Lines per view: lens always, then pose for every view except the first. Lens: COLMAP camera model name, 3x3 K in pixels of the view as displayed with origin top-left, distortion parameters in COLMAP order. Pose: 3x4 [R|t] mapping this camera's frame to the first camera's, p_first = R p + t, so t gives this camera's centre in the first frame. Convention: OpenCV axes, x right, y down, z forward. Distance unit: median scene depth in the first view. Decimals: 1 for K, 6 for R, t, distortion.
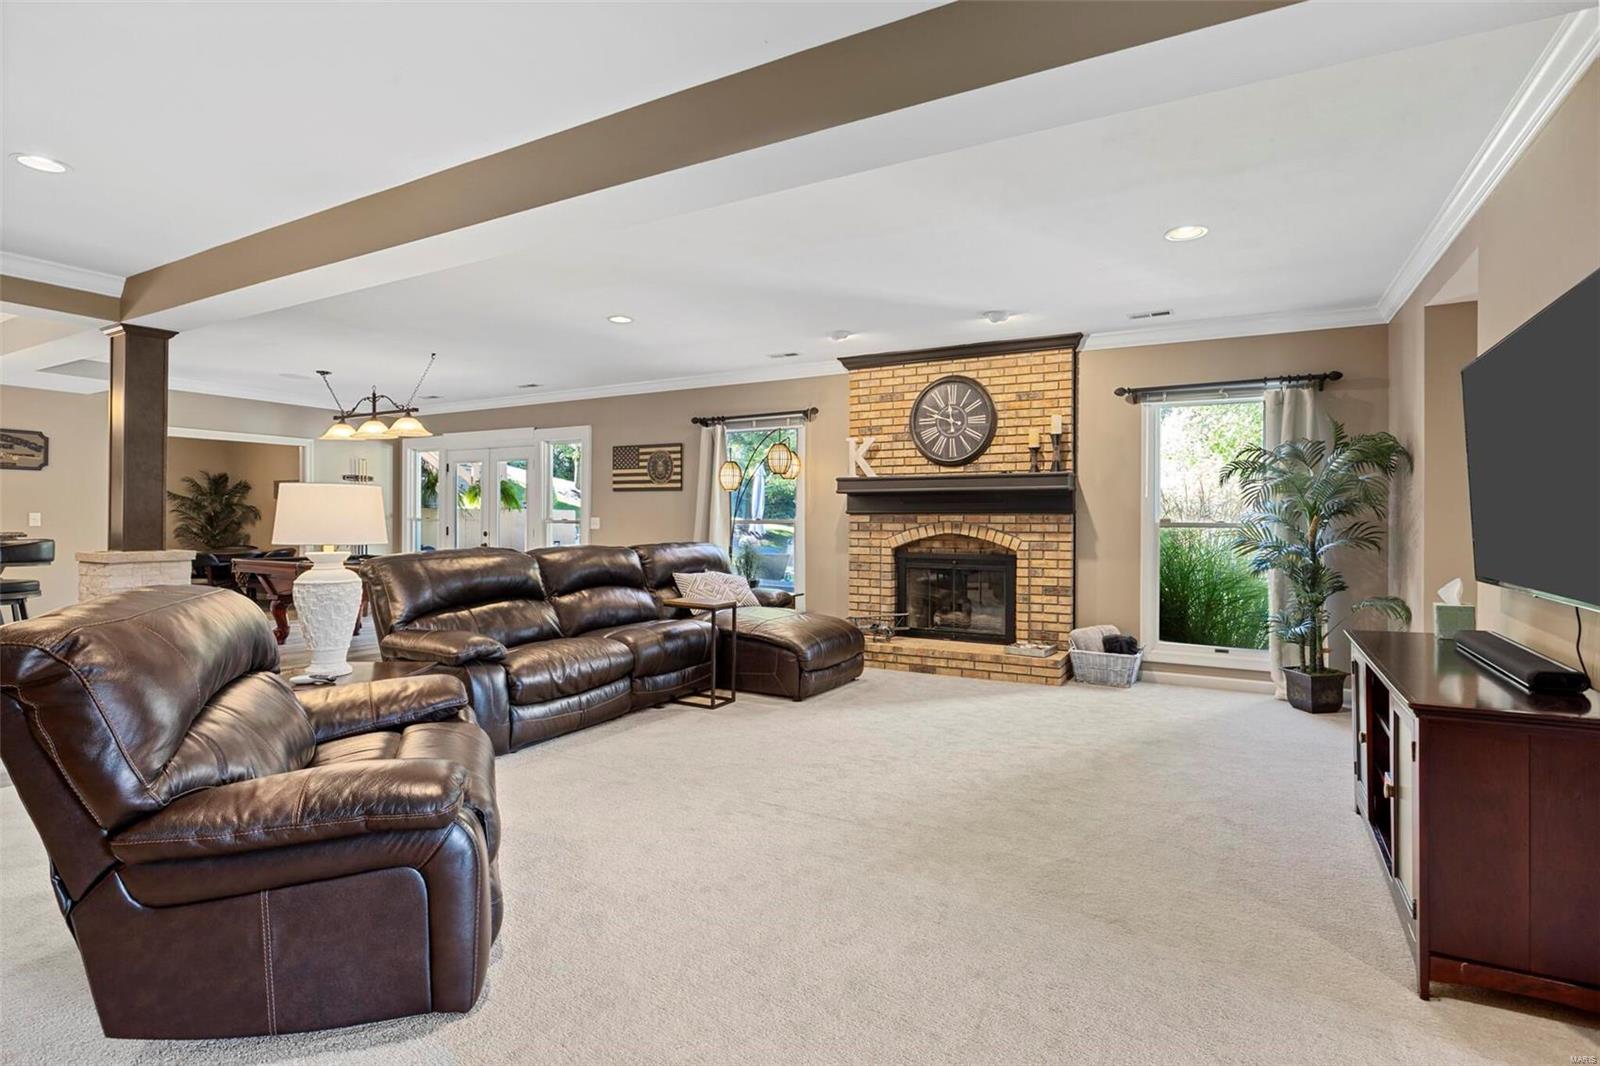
lens RADIAL K [[805.3, 0, 799.1], [0, 805.3, 523.6], [0, 0, 1]] dist [-0.002118, 0.000068]
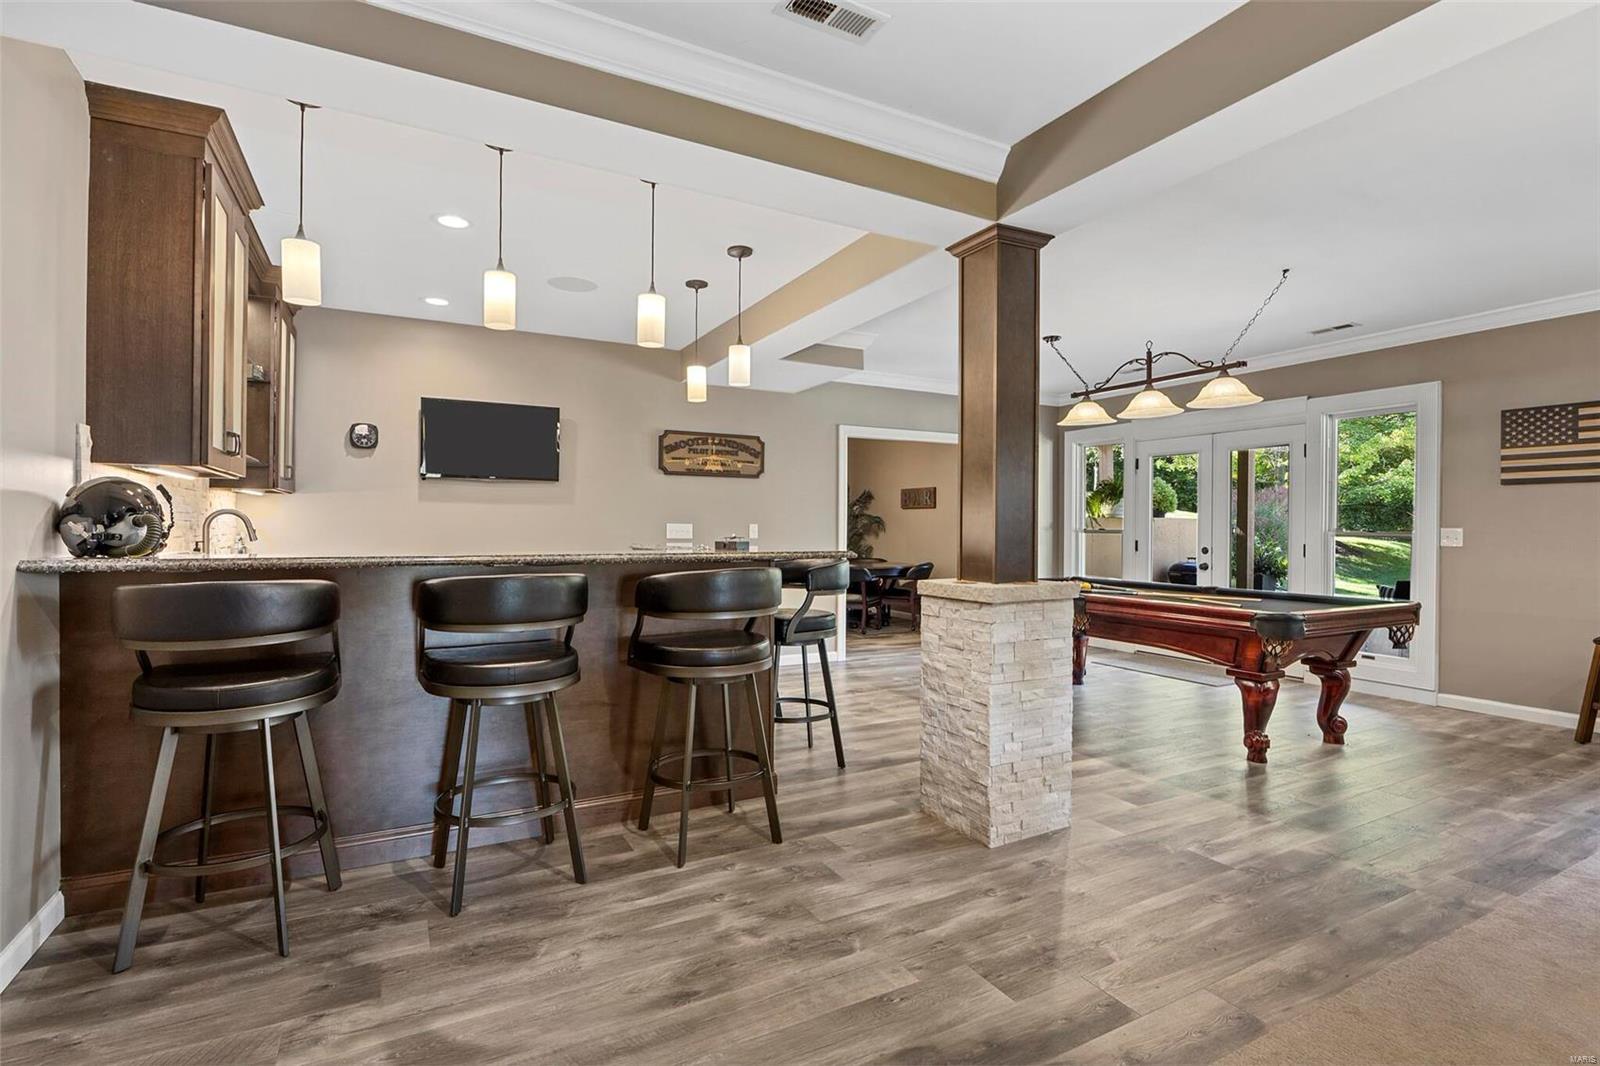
lens RADIAL K [[779.8, 0, 800.0], [0, 779.8, 533.0], [0, 0, 1]] dist [-0.002506, -0.000237]
pose [[0.851415, 0.001514, -0.524491, -0.488517], [-0.002026, 0.999998, -0.000402, -0.003409], [0.524489, 0.001405, 0.851416, 0.296732]]
